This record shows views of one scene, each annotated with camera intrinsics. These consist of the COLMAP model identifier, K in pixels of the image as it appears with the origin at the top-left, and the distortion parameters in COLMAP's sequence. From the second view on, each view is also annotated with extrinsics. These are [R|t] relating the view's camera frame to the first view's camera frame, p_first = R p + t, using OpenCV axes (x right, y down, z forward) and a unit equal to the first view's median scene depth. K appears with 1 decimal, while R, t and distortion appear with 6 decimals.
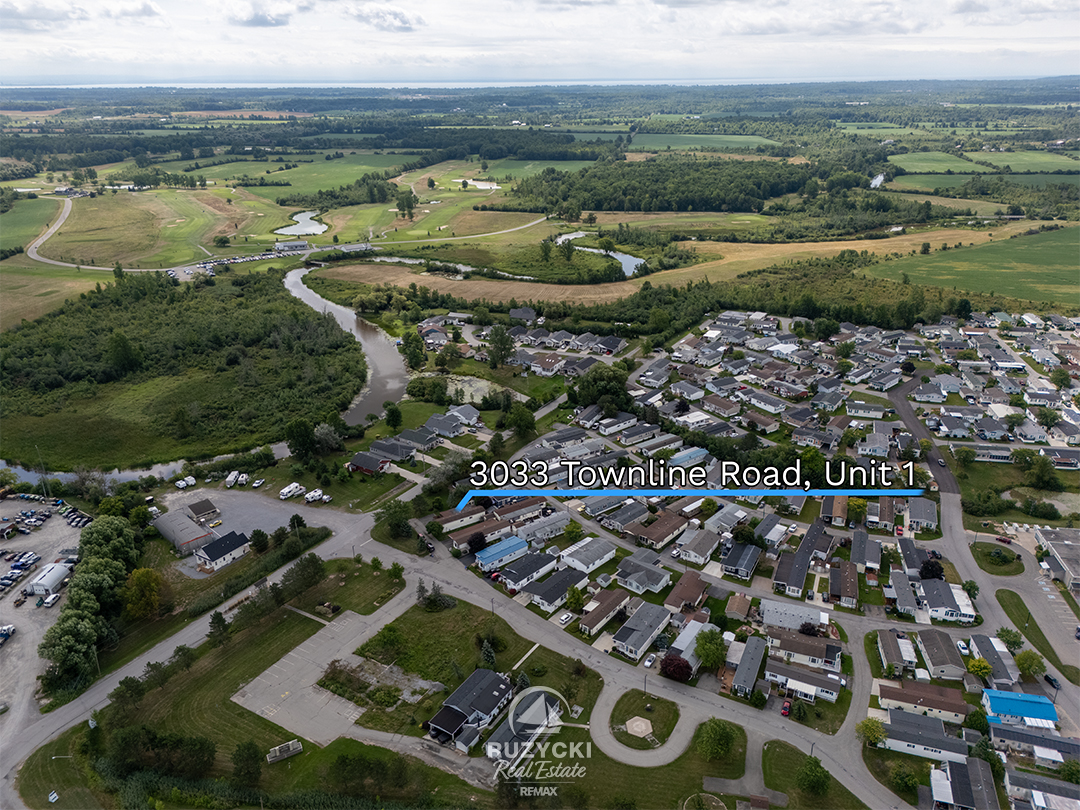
lens RADIAL K [[844.1, 0, 540.0], [0, 844.1, 405.0], [0, 0, 1]] dist [0.028520, -0.003622]
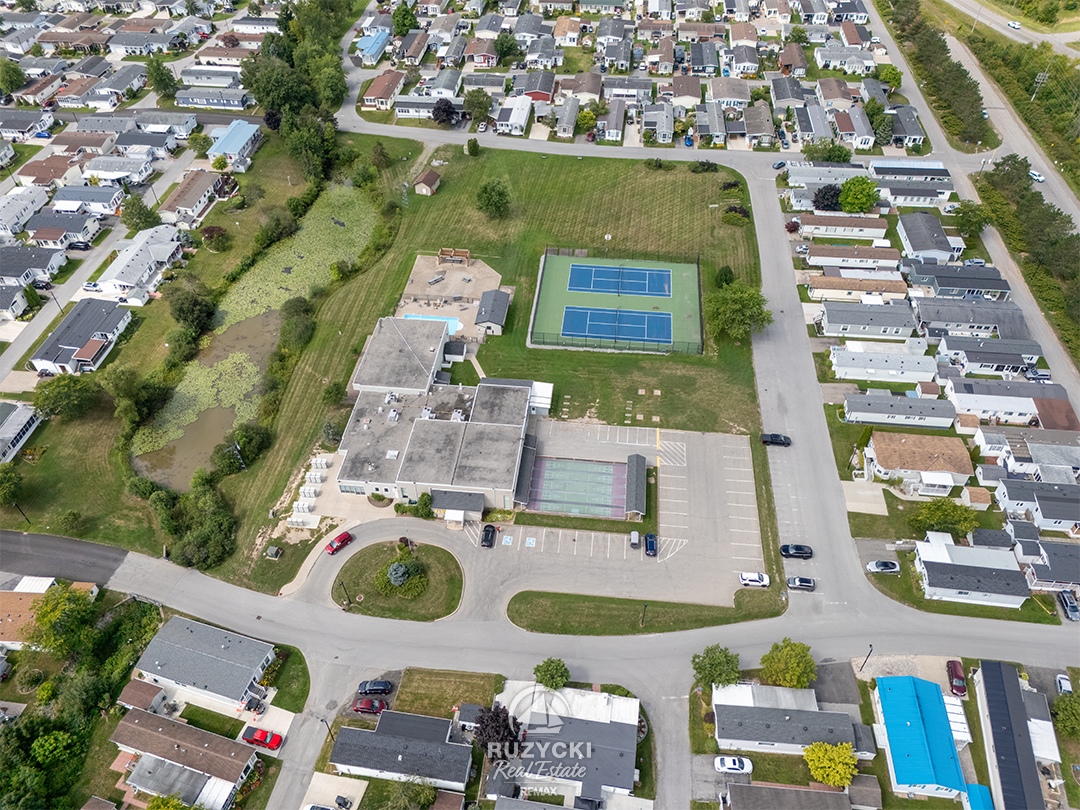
lens RADIAL K [[844.1, 0, 540.0], [0, 844.1, 405.0], [0, 0, 1]] dist [0.028520, -0.003622]
pose [[-0.062106, -0.684762, 0.726116, 0.291369], [0.384573, 0.654926, 0.650519, -0.215114], [-0.921003, 0.319646, 0.222666, 0.936325]]
